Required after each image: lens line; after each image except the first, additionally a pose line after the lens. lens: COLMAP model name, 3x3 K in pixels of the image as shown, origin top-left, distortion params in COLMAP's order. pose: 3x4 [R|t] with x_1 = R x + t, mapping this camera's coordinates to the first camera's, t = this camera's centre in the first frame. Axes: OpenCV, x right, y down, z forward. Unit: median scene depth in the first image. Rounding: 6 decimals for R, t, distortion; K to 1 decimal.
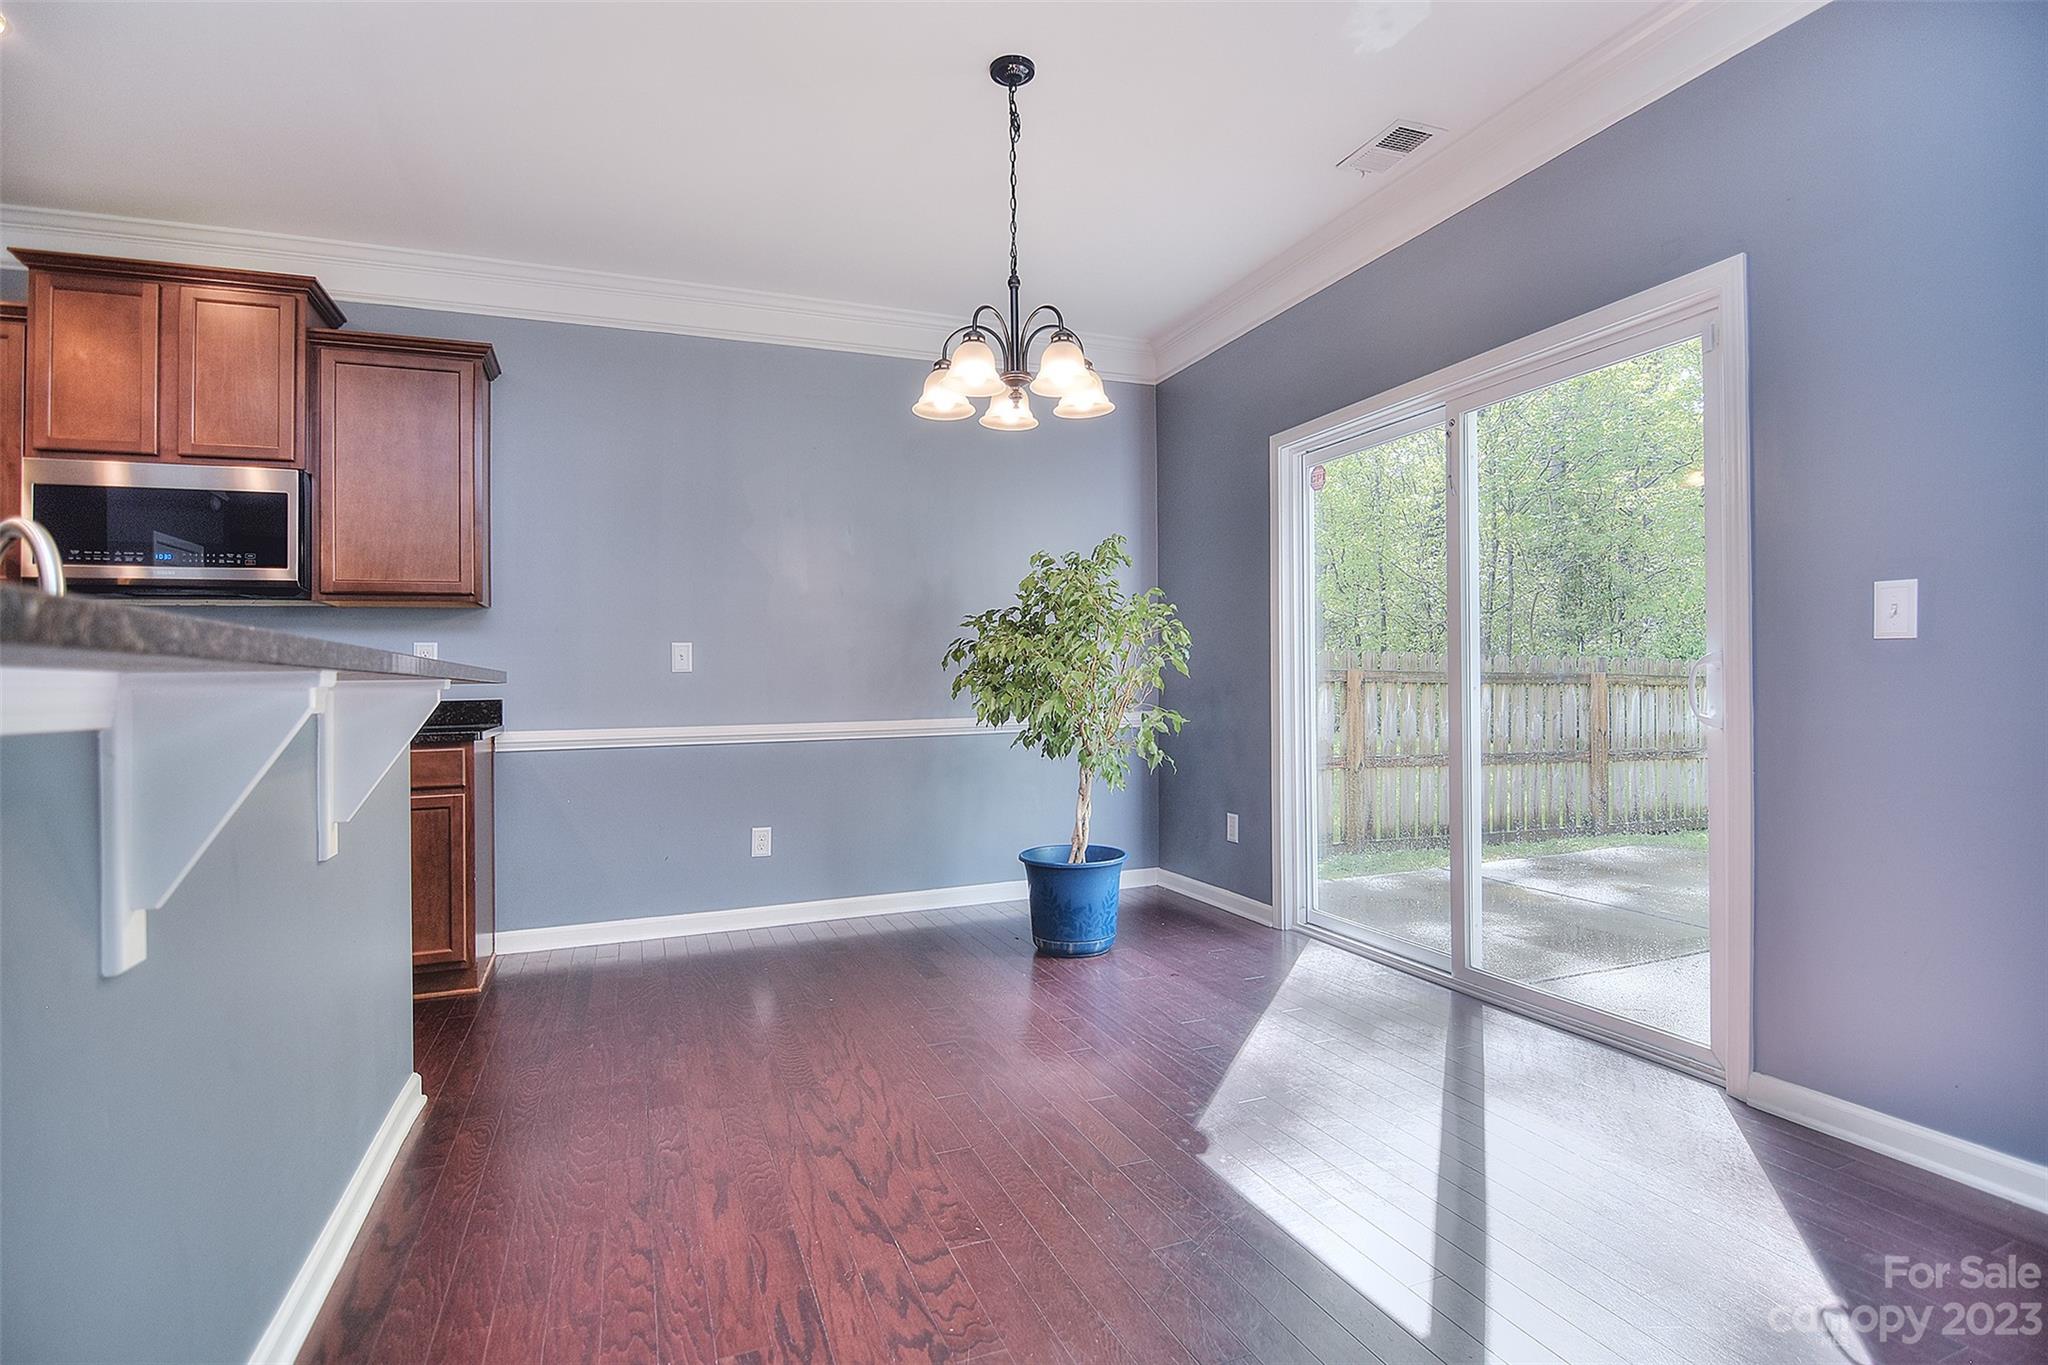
lens RADIAL K [[990.6, 0, 1034.7], [0, 990.6, 675.6], [0, 0, 1]] dist [-0.002588, -0.012962]
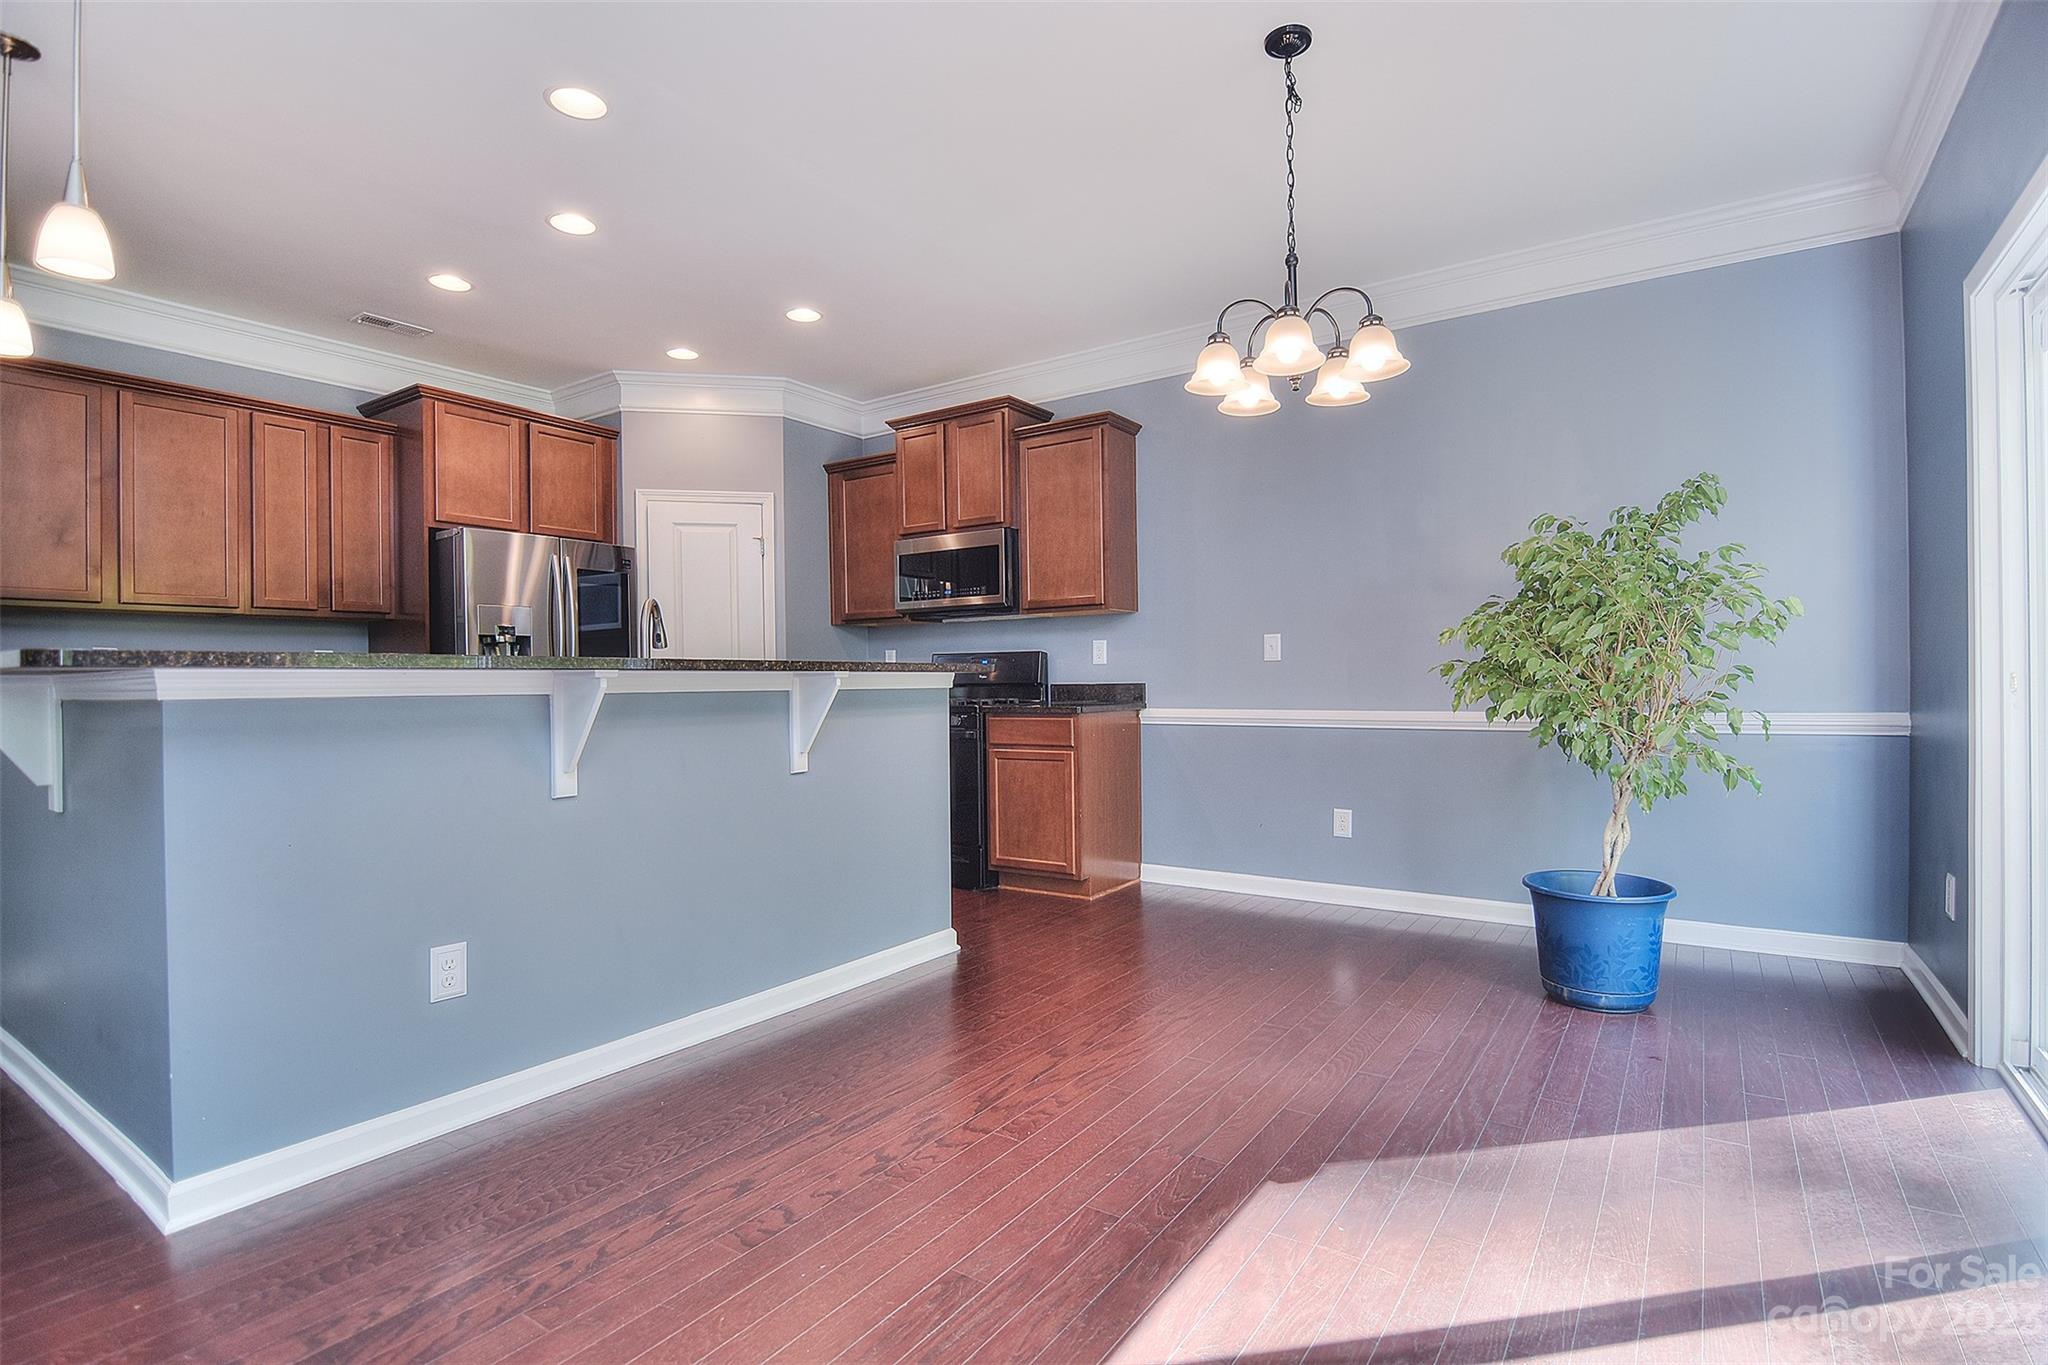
lens RADIAL K [[993.0, 0, 1035.9], [0, 993.0, 683.0], [0, 0, 1]] dist [-0.000962, -0.015012]
pose [[0.554113, 0.013245, -0.832336, 0.516967], [0.007383, 0.999756, 0.020825, -0.004576], [0.832409, -0.017684, 0.553880, 0.194266]]
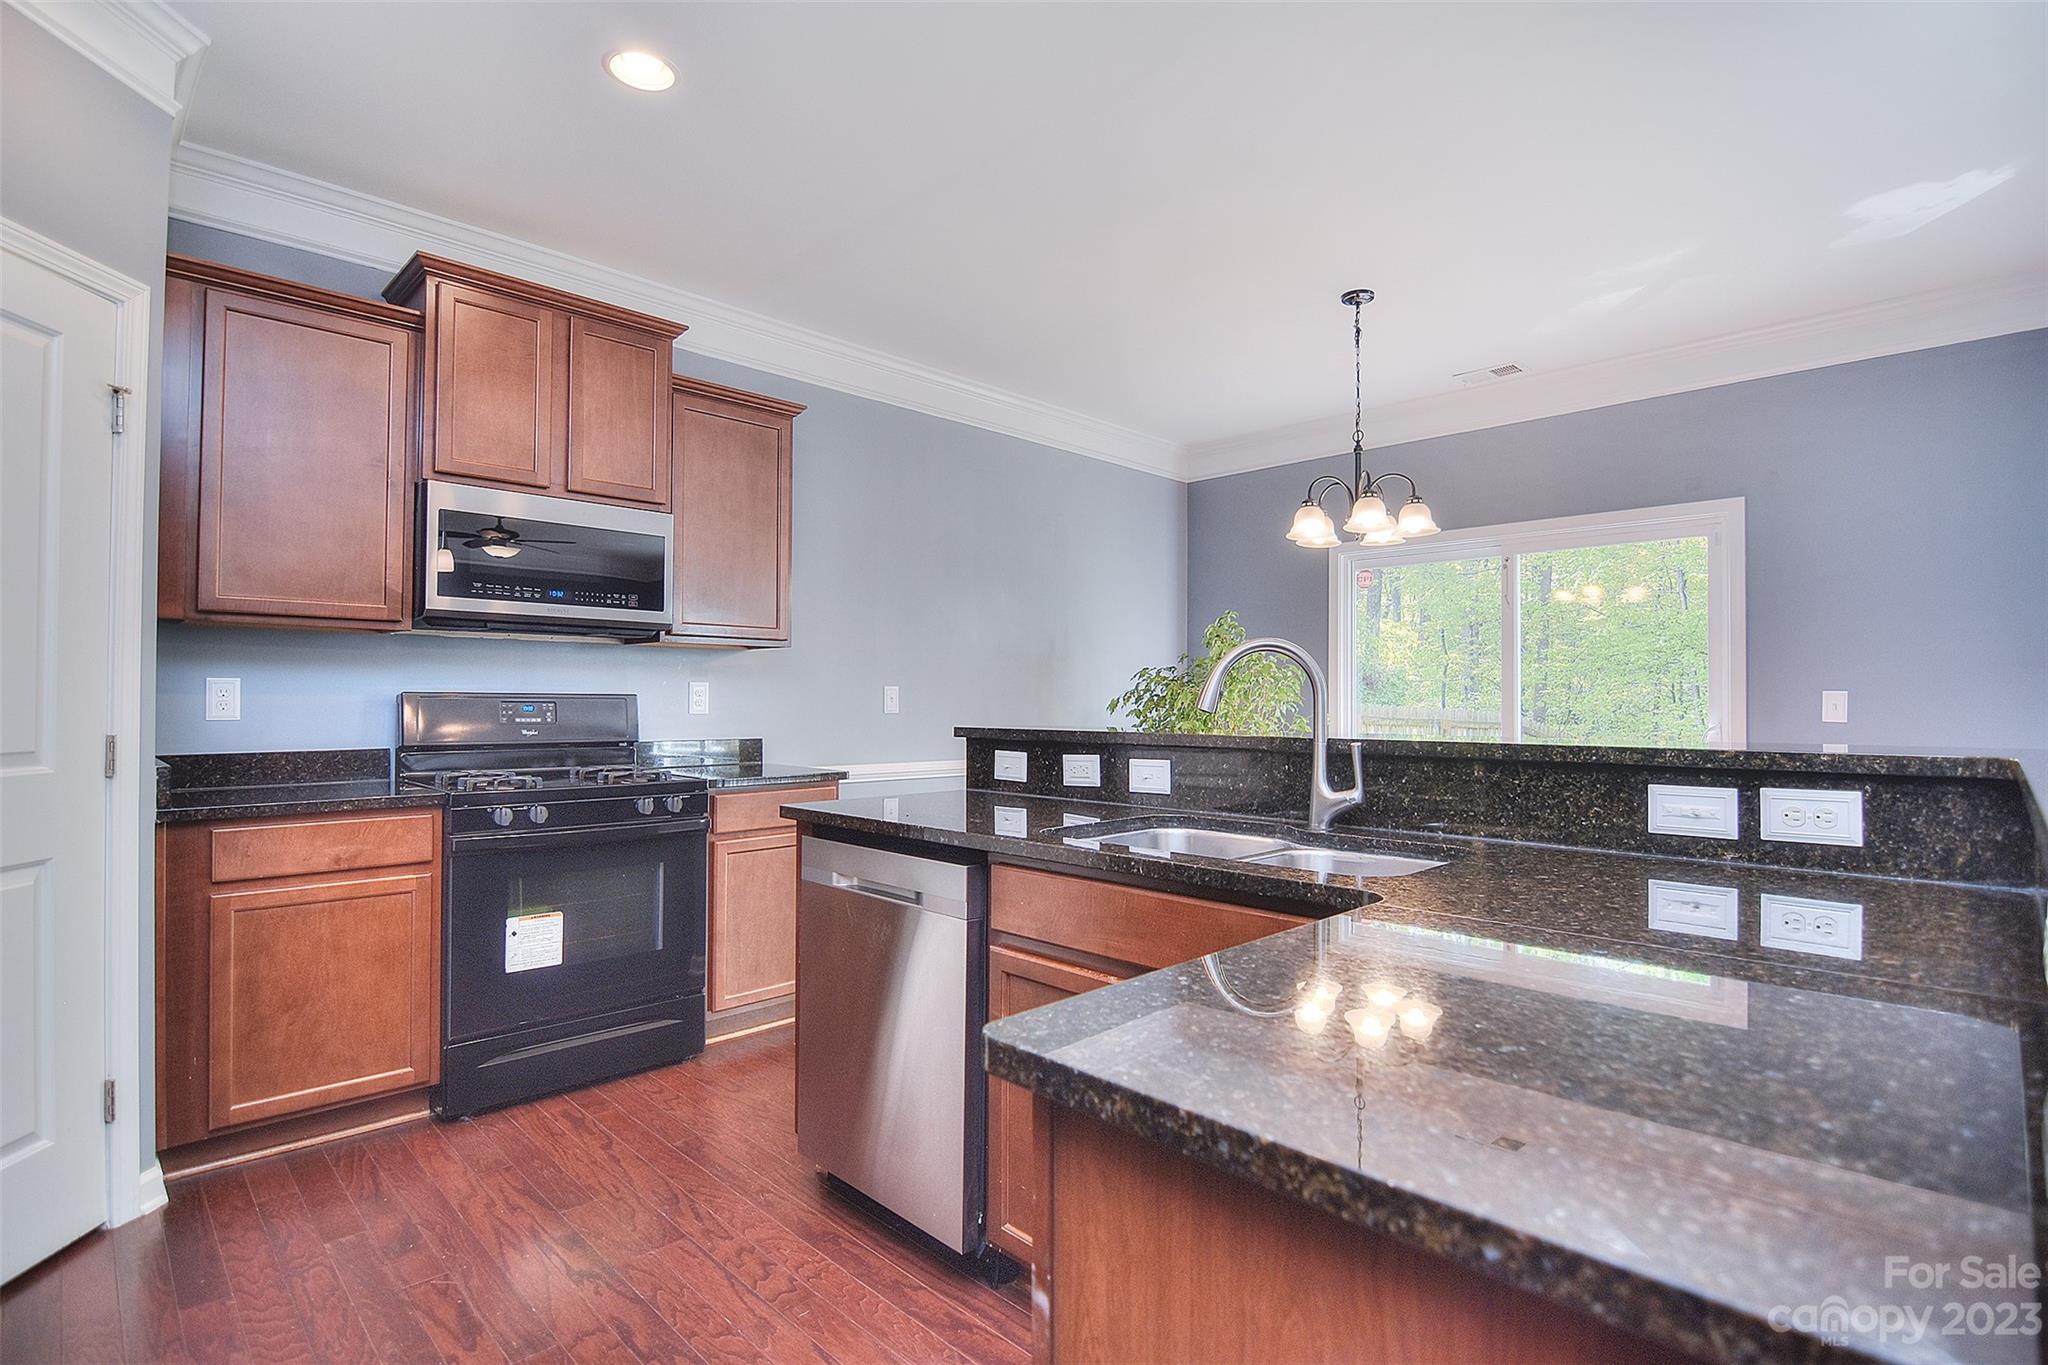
lens RADIAL K [[981.1, 0, 1044.4], [0, 981.1, 707.0], [0, 0, 1]] dist [-0.006010, -0.010270]
pose [[0.920529, 0.019963, 0.390164, -0.758935], [-0.023196, 0.999725, 0.003575, -0.021638], [-0.389985, -0.012341, 0.920739, -0.085767]]
